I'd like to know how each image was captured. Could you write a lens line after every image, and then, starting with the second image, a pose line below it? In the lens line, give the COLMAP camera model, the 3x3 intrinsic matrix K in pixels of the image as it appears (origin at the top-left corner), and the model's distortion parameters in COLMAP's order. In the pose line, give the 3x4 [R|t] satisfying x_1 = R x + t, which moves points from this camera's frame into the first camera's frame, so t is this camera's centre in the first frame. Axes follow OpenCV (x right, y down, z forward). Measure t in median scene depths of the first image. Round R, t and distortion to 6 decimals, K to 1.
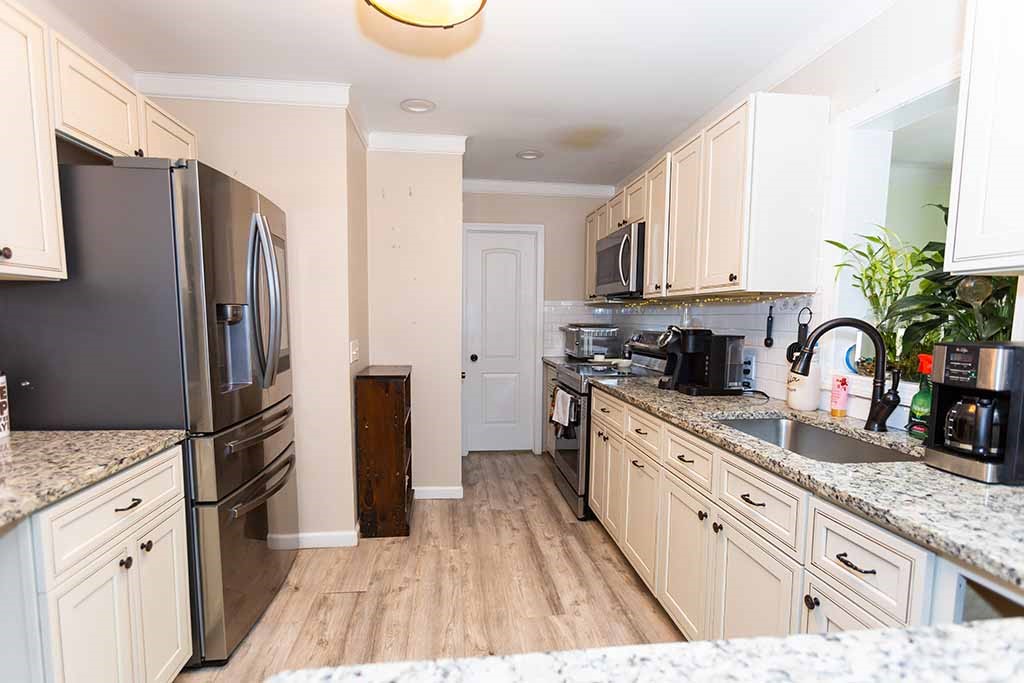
lens RADIAL K [[513.2, 0, 505.8], [0, 513.2, 366.3], [0, 0, 1]] dist [-0.006238, 0.001102]
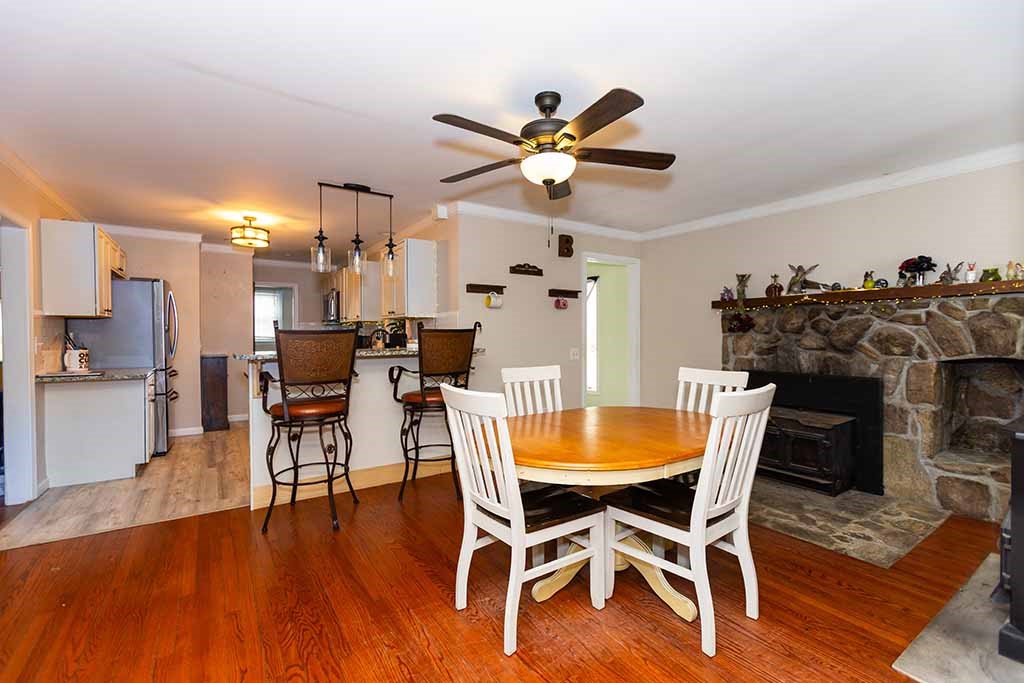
lens RADIAL K [[455.9, 0, 512.8], [0, 455.9, 341.7], [0, 0, 1]] dist [-0.009867, 0.004839]
pose [[0.890157, -0.016557, 0.455353, 0.013752], [0.053153, 0.996290, -0.067681, 0.160867], [-0.452544, 0.084450, 0.887734, -1.401771]]
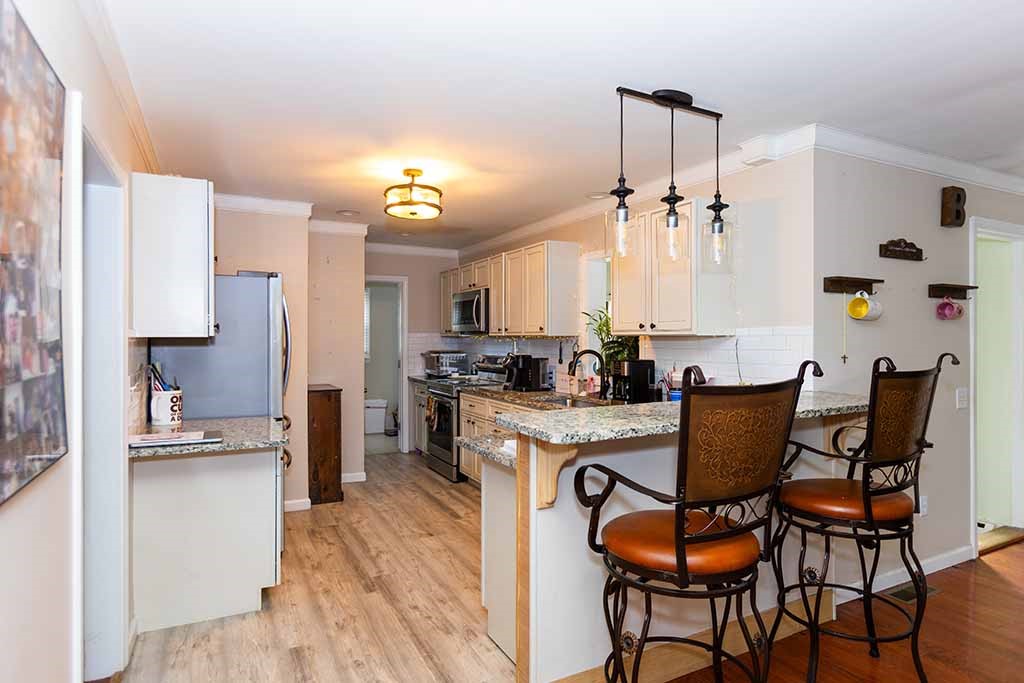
lens RADIAL K [[573.8, 0, 510.8], [0, 573.8, 335.1], [0, 0, 1]] dist [-0.023306, 0.001025]
pose [[0.933946, -0.006991, 0.357345, -0.339935], [0.042436, 0.994905, -0.091446, 0.035620], [-0.354885, 0.100570, 0.929485, -0.751633]]
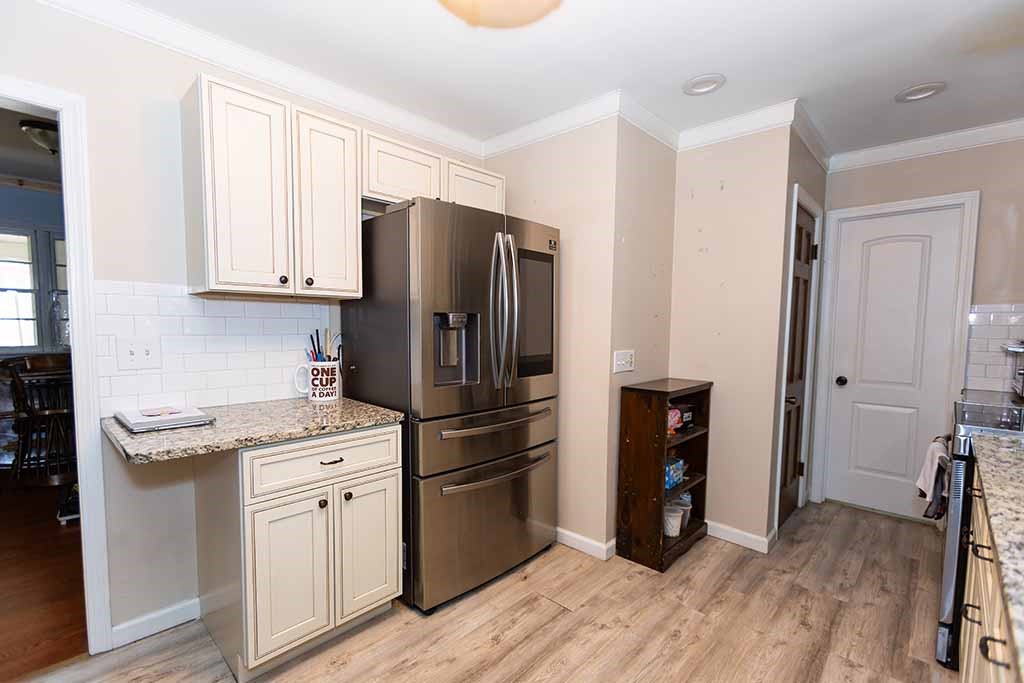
lens RADIAL K [[455.9, 0, 518.6], [0, 455.9, 359.1], [0, 0, 1]] dist [-0.009867, 0.004839]
pose [[0.645243, 0.056024, -0.761921, 0.242142], [-0.081202, 0.996687, 0.004519, -0.021617], [0.759650, 0.058953, 0.647654, 0.295926]]
